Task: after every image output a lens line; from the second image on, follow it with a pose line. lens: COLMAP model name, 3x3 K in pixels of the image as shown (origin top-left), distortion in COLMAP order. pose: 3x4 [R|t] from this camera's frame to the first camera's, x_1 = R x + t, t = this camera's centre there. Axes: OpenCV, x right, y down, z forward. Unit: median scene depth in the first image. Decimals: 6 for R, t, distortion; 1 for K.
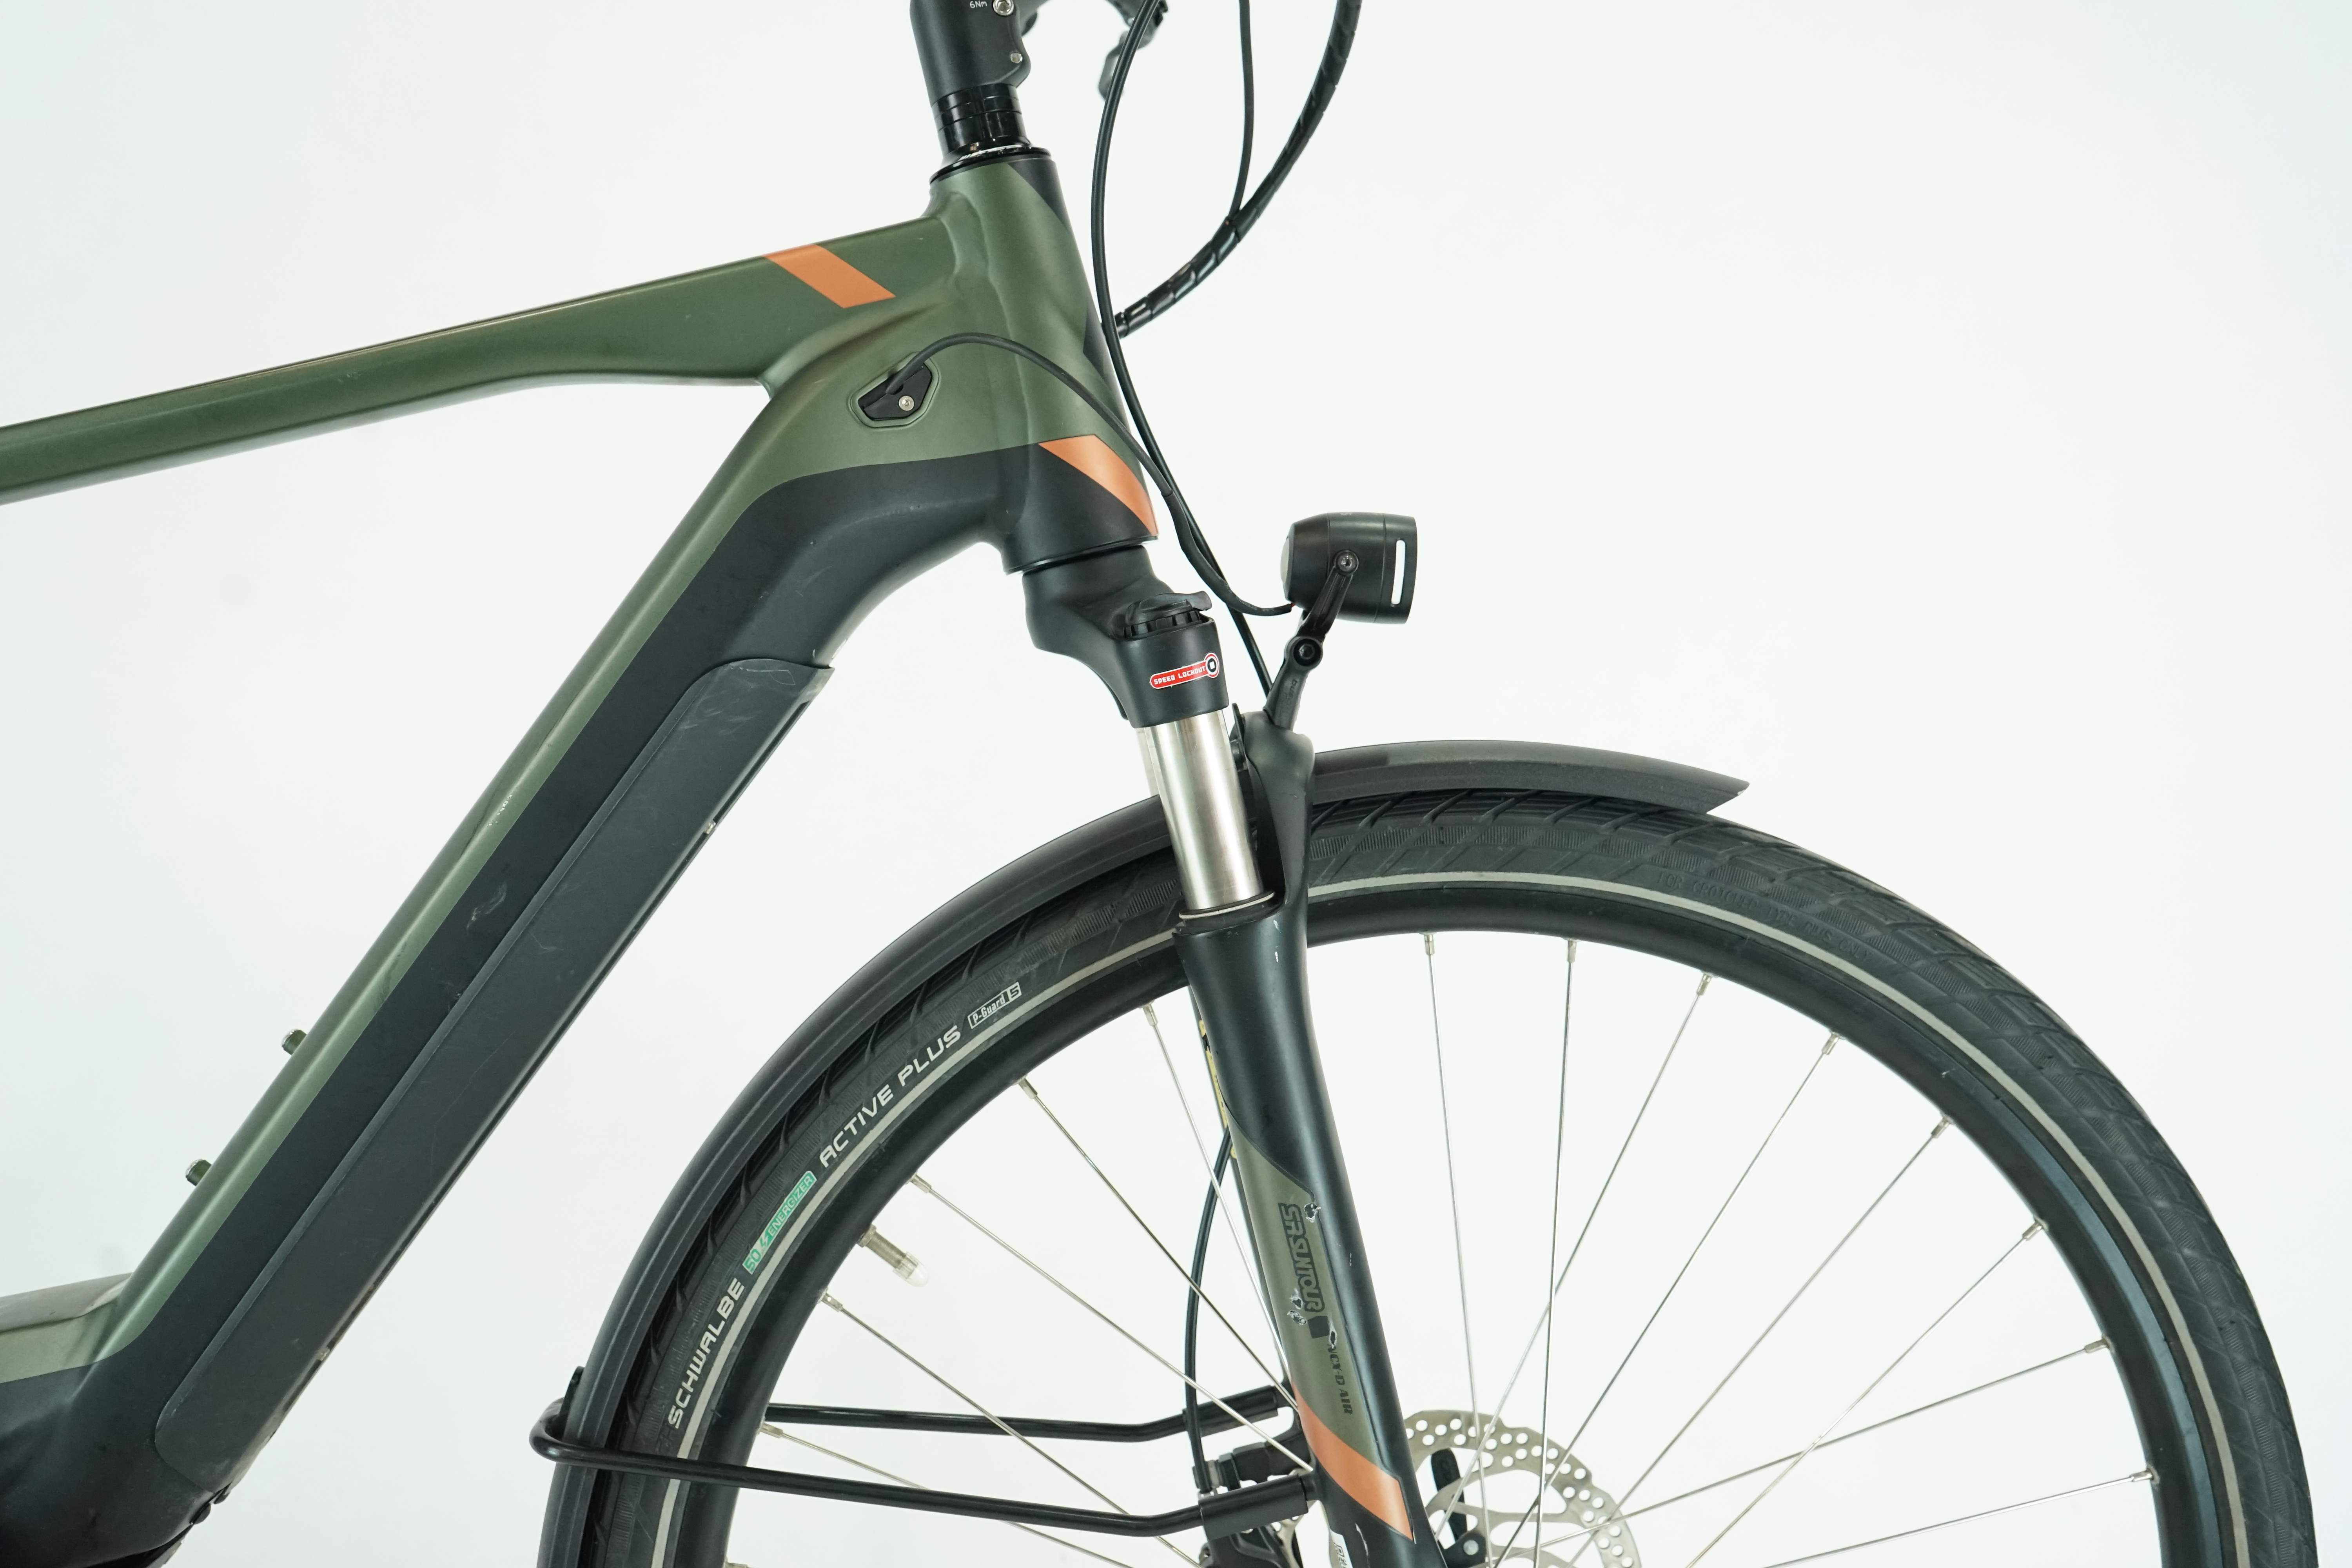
lens RADIAL K [[2270.8, 0, 1176.0], [0, 2270.8, 784.0], [0, 0, 1]] dist [0.013387, 0.004520]
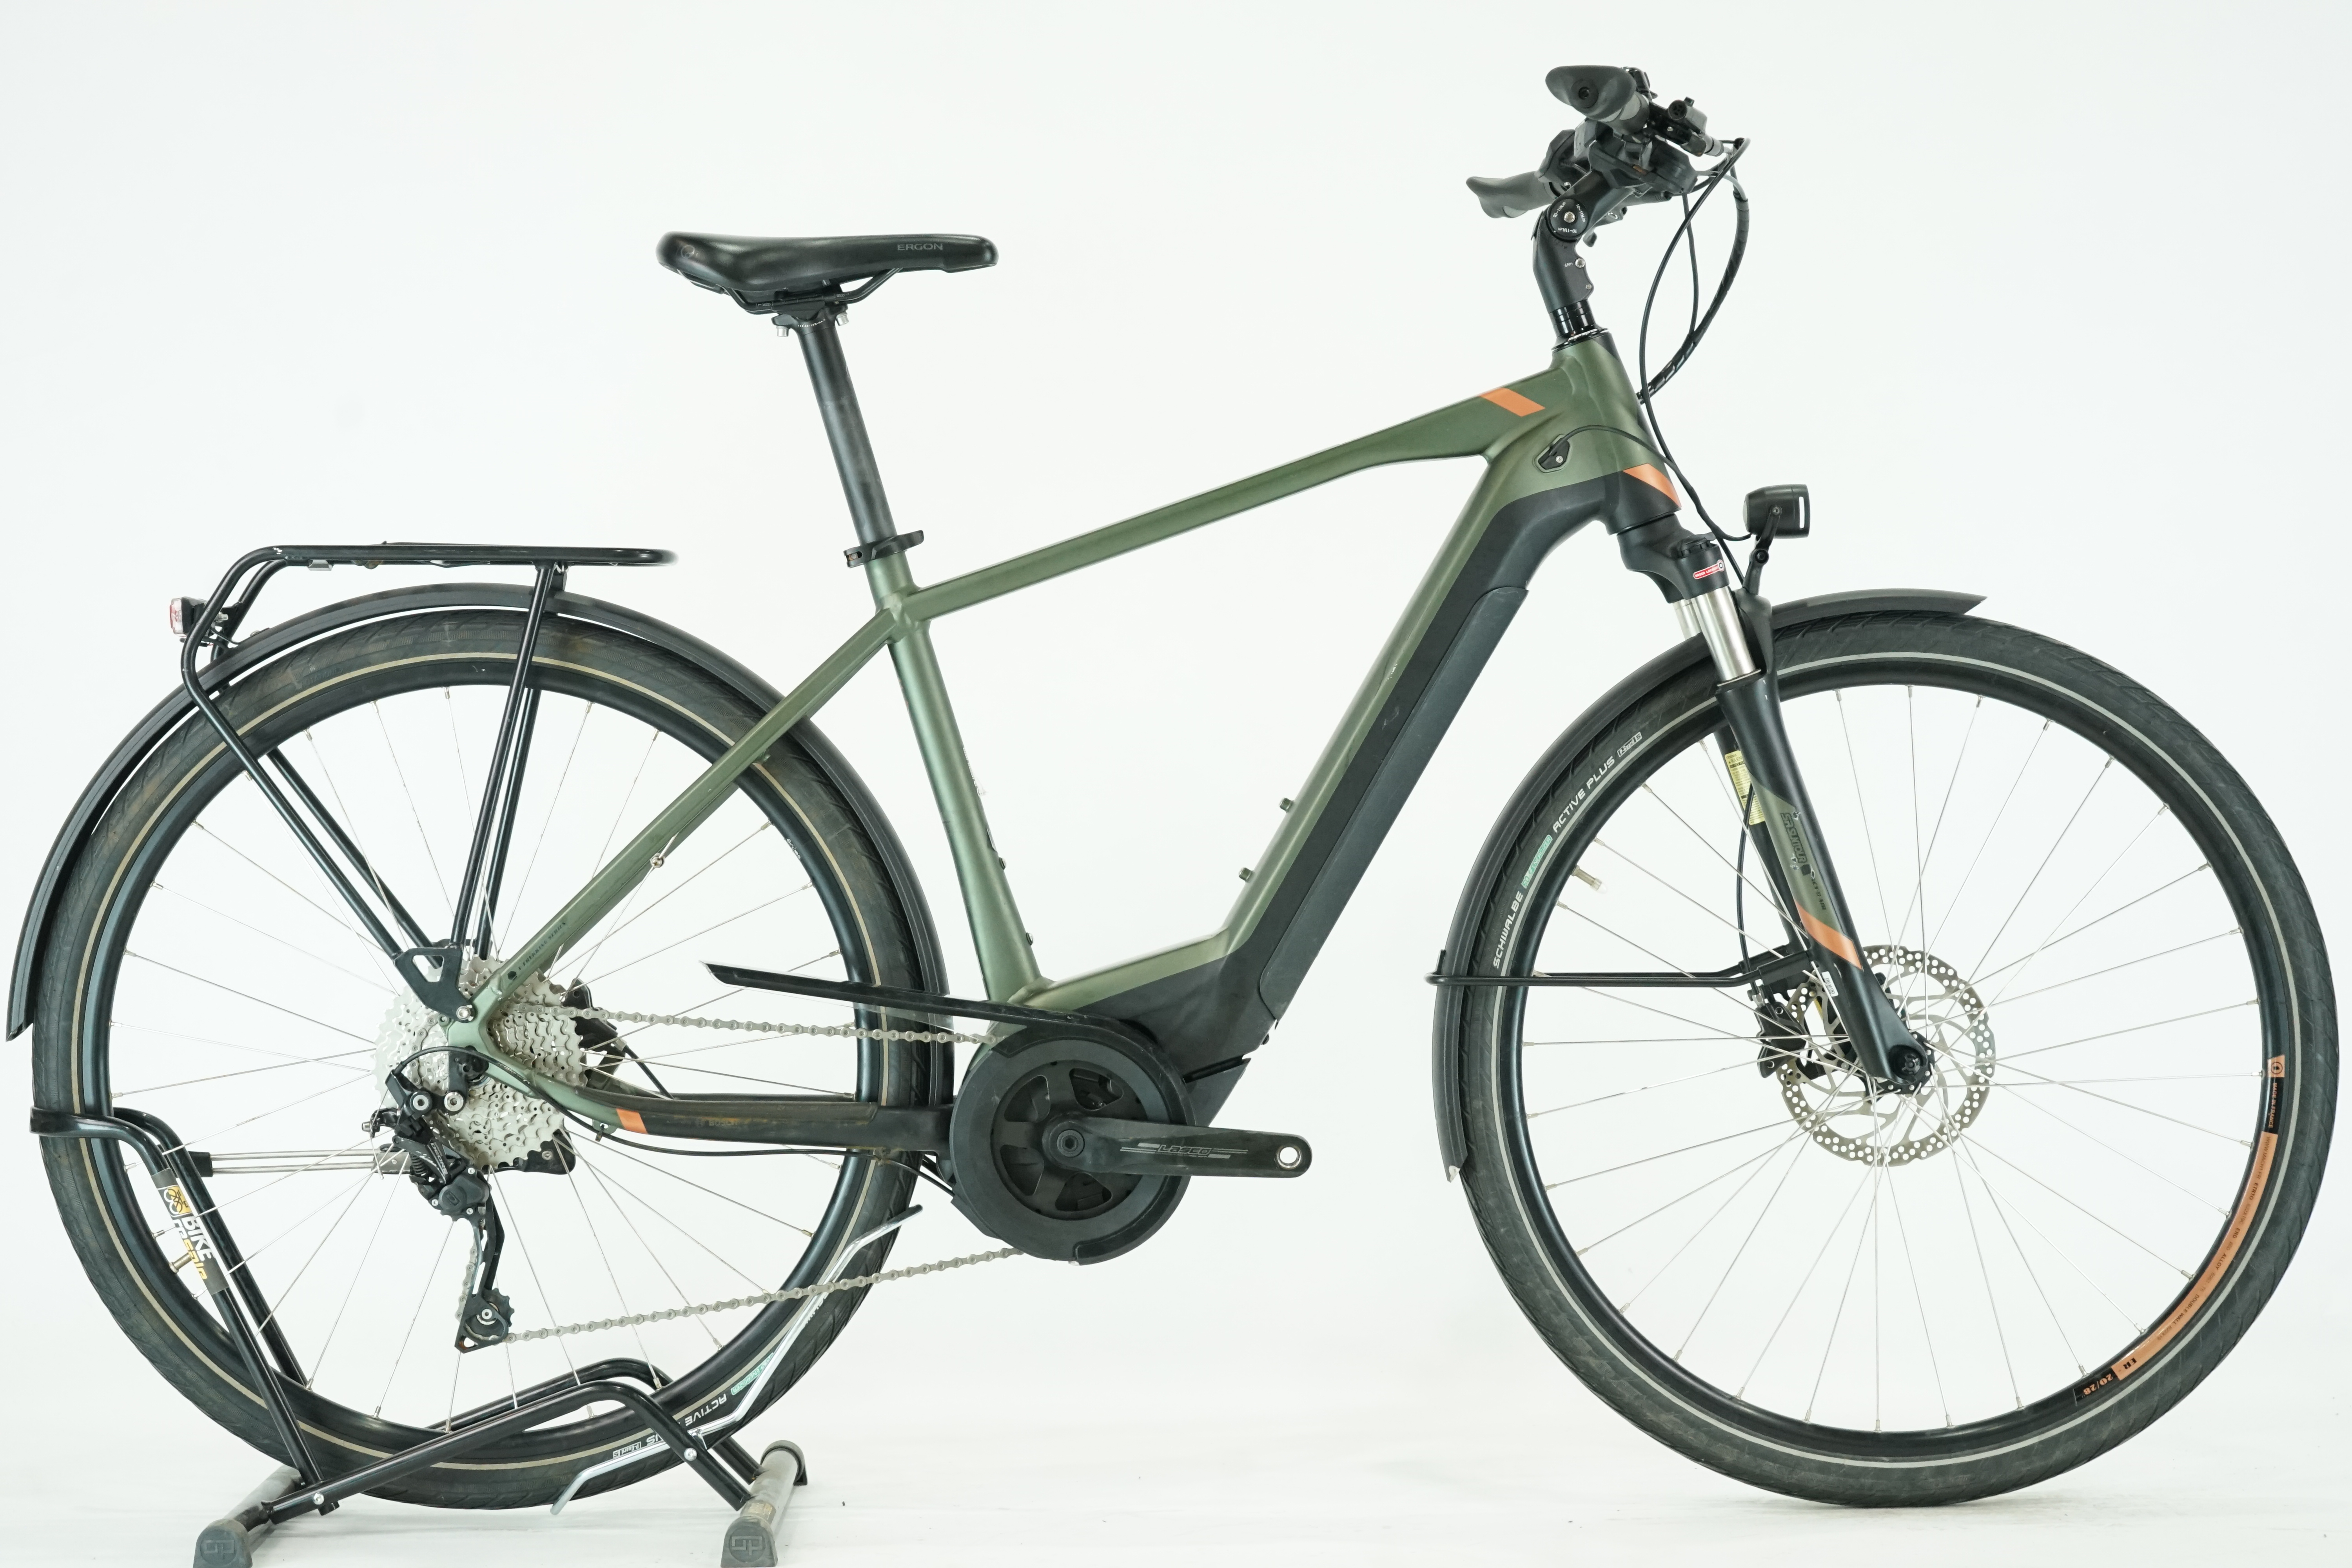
lens RADIAL K [[4728.6, 0, 1176.0], [0, 4728.6, 784.0], [0, 0, 1]] dist [-0.042653, -0.144979]
pose [[0.993293, -0.111253, -0.031509, -0.351802], [0.109799, 0.992952, -0.044625, 0.275031], [0.036251, 0.040866, 0.998507, -3.229368]]
